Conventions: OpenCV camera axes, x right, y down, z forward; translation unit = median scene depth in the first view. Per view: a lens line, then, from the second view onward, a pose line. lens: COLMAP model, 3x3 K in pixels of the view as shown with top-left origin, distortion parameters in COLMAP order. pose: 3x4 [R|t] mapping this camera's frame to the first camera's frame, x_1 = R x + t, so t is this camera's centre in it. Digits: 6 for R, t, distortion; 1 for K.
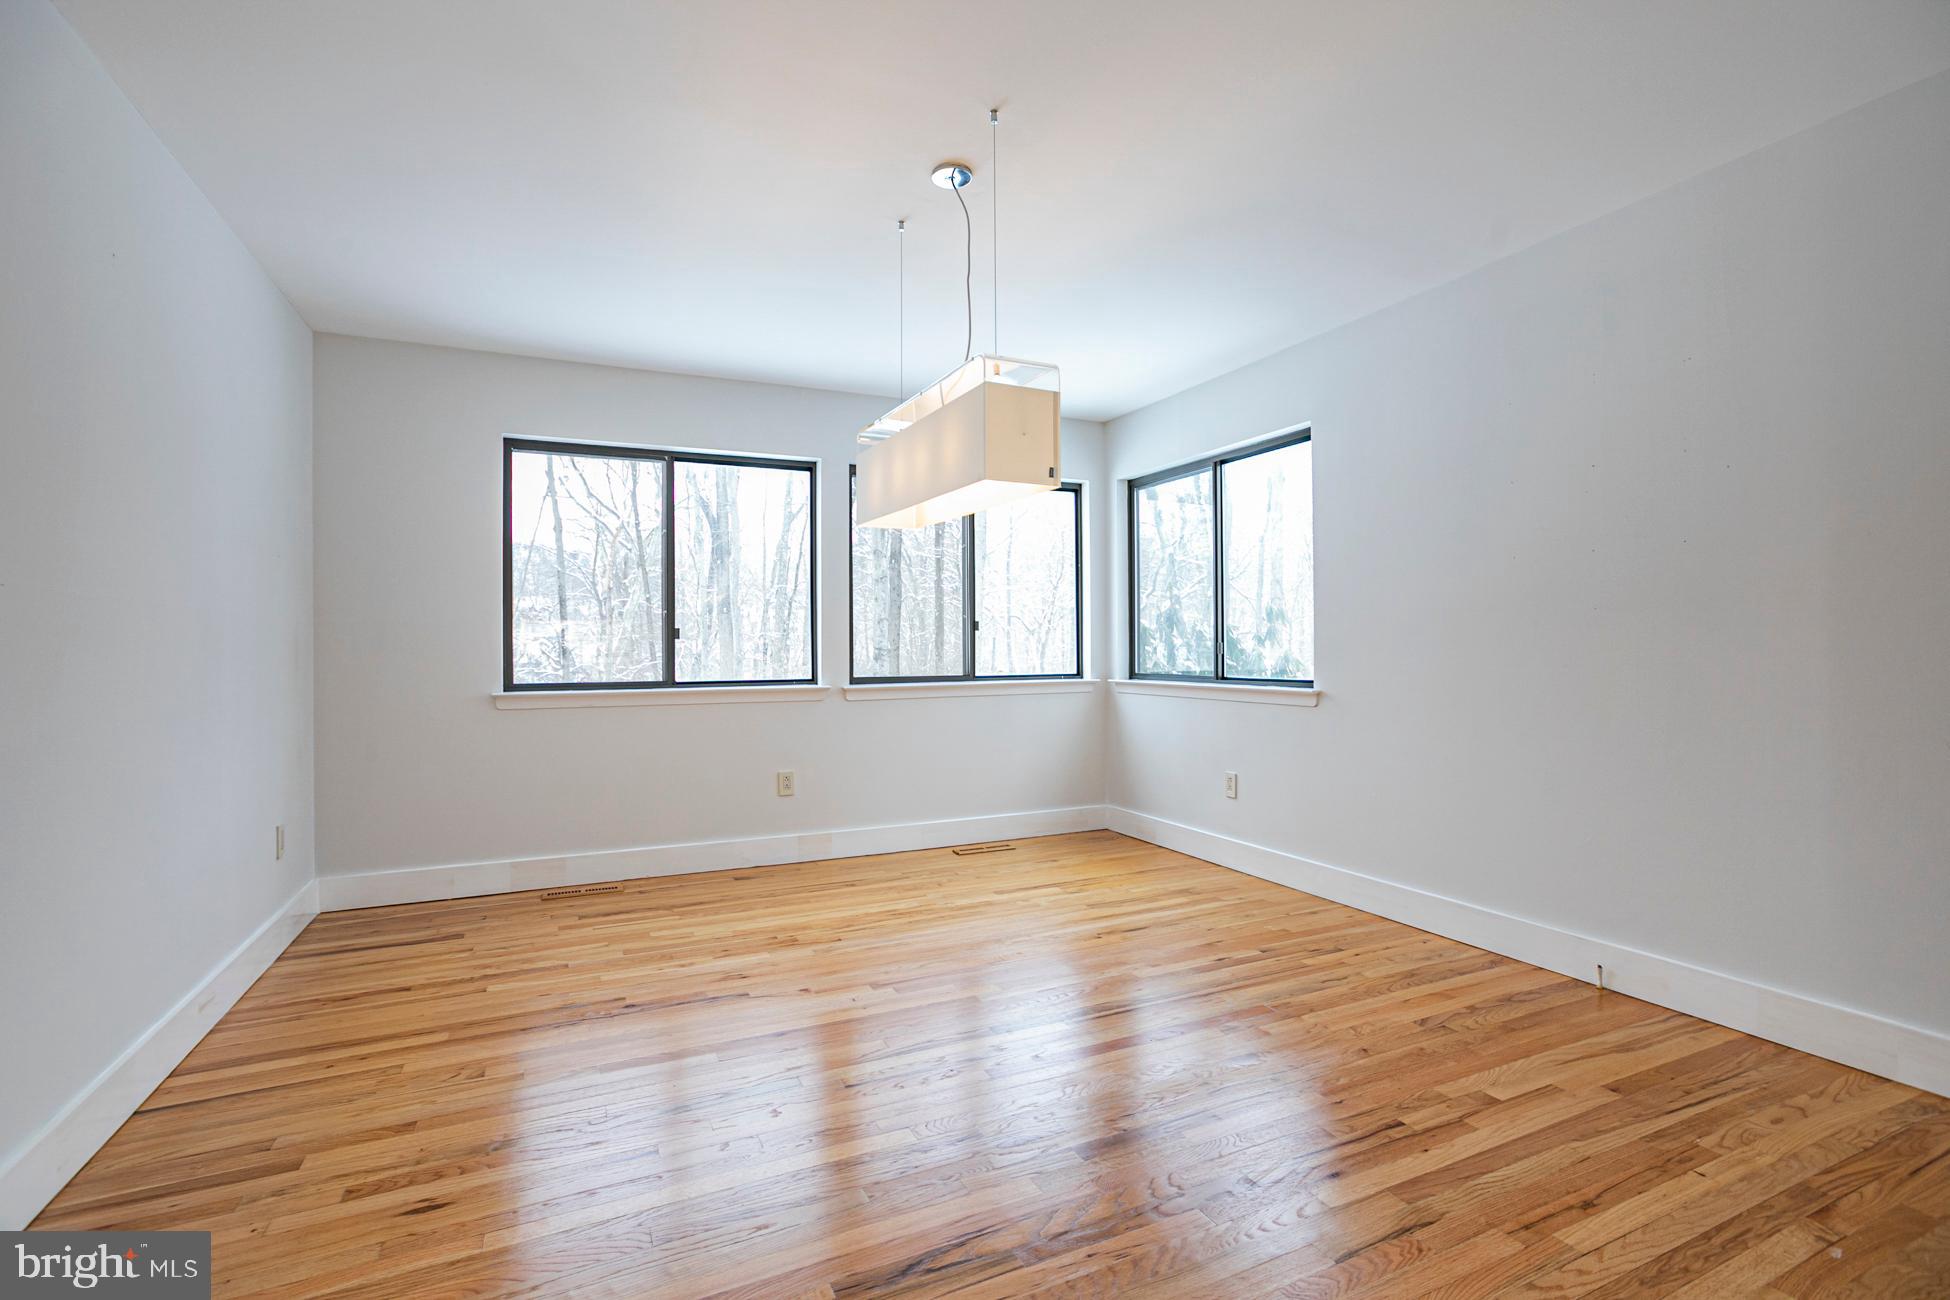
lens RADIAL K [[903.9, 0, 967.6], [0, 903.9, 647.3], [0, 0, 1]] dist [-0.015565, 0.009279]
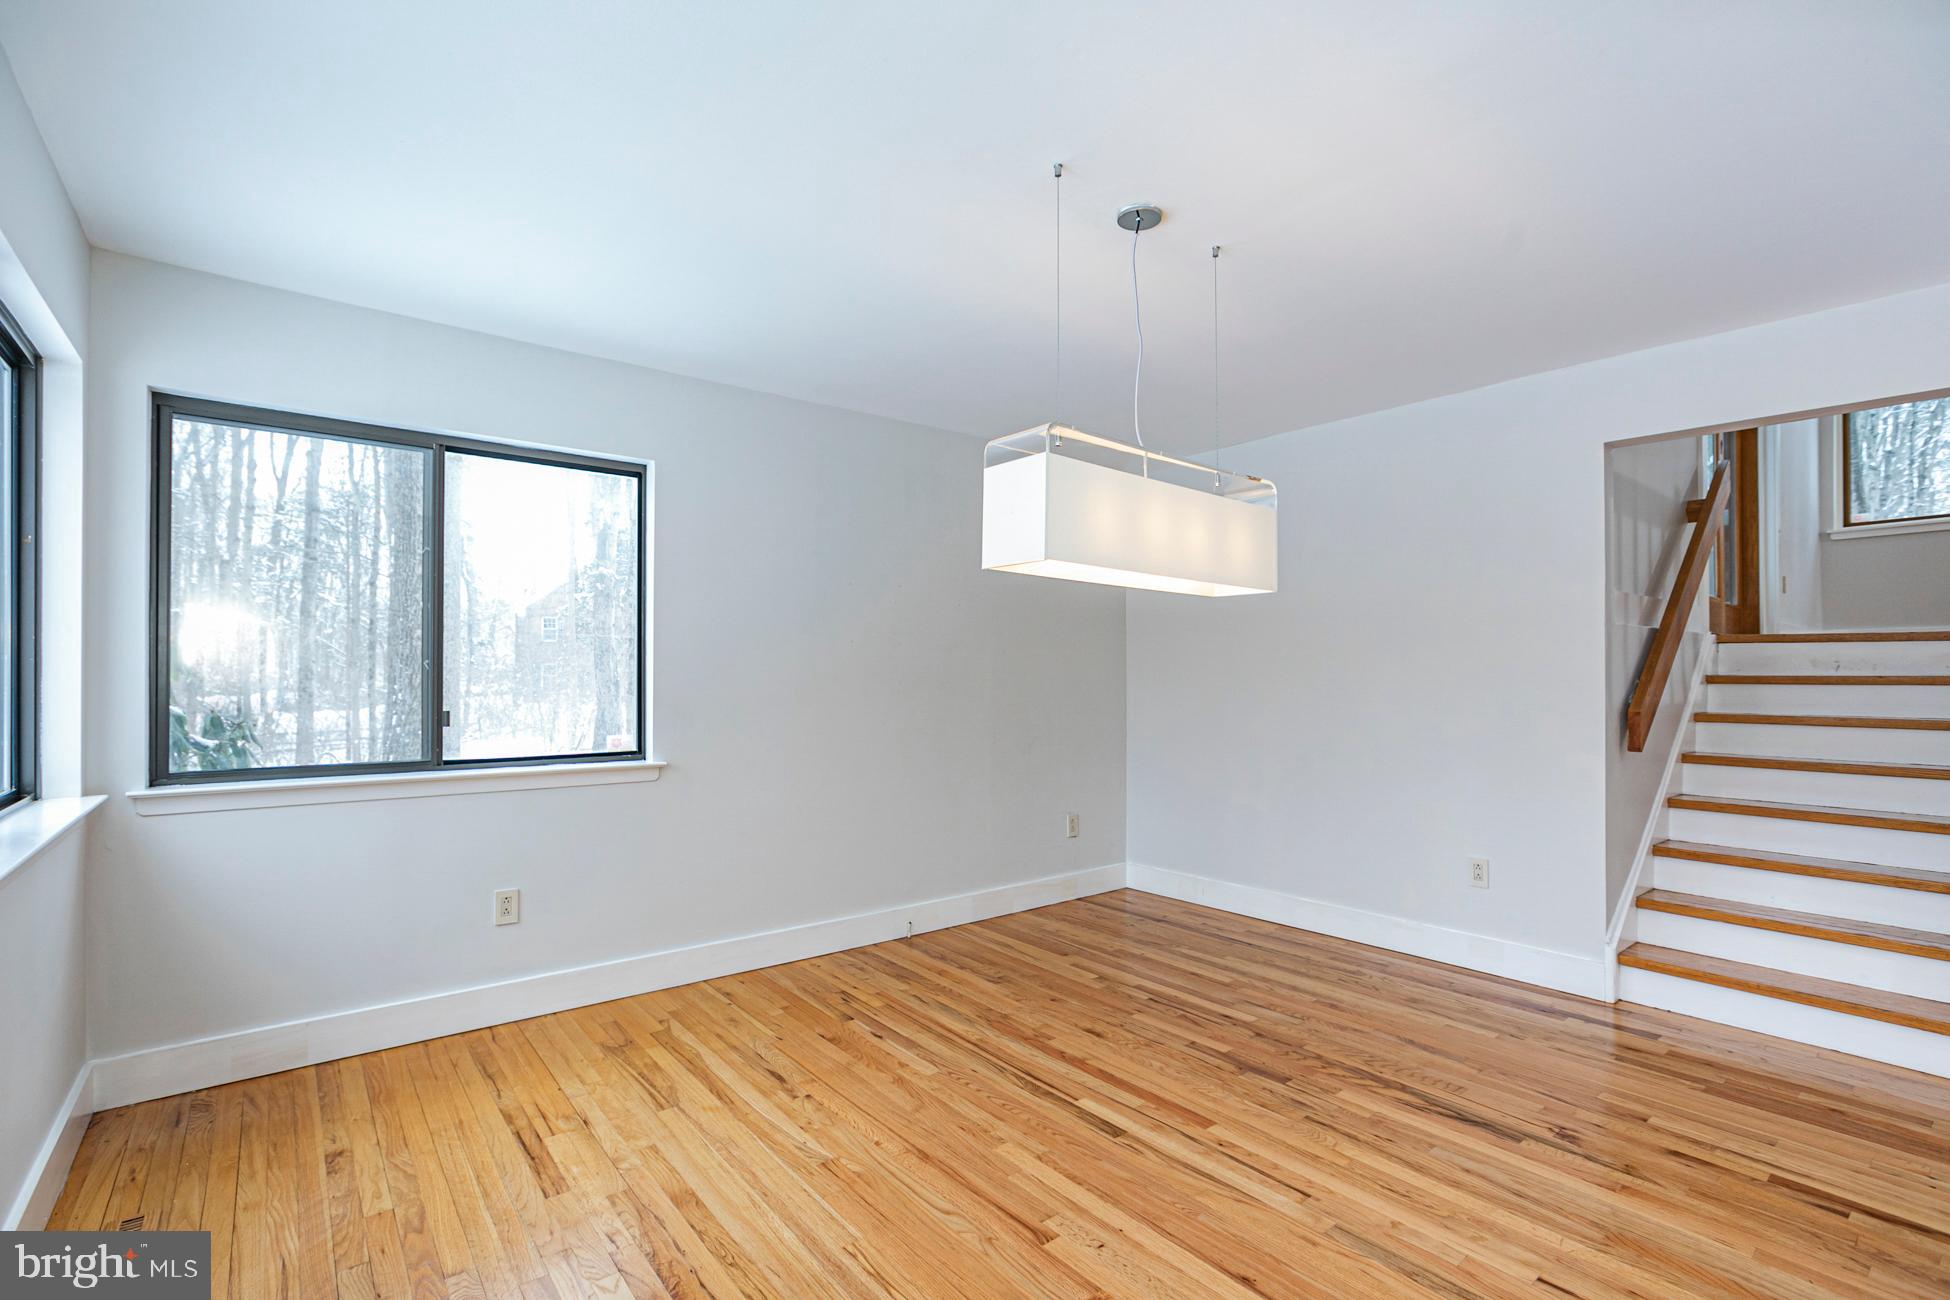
lens RADIAL K [[903.9, 0, 983.5], [0, 903.9, 659.6], [0, 0, 1]] dist [-0.015565, 0.009279]
pose [[-0.255992, 0.022695, 0.966412, -0.608441], [-0.001619, 0.999713, -0.023906, -0.036706], [-0.966678, -0.007685, -0.255882, 0.974217]]
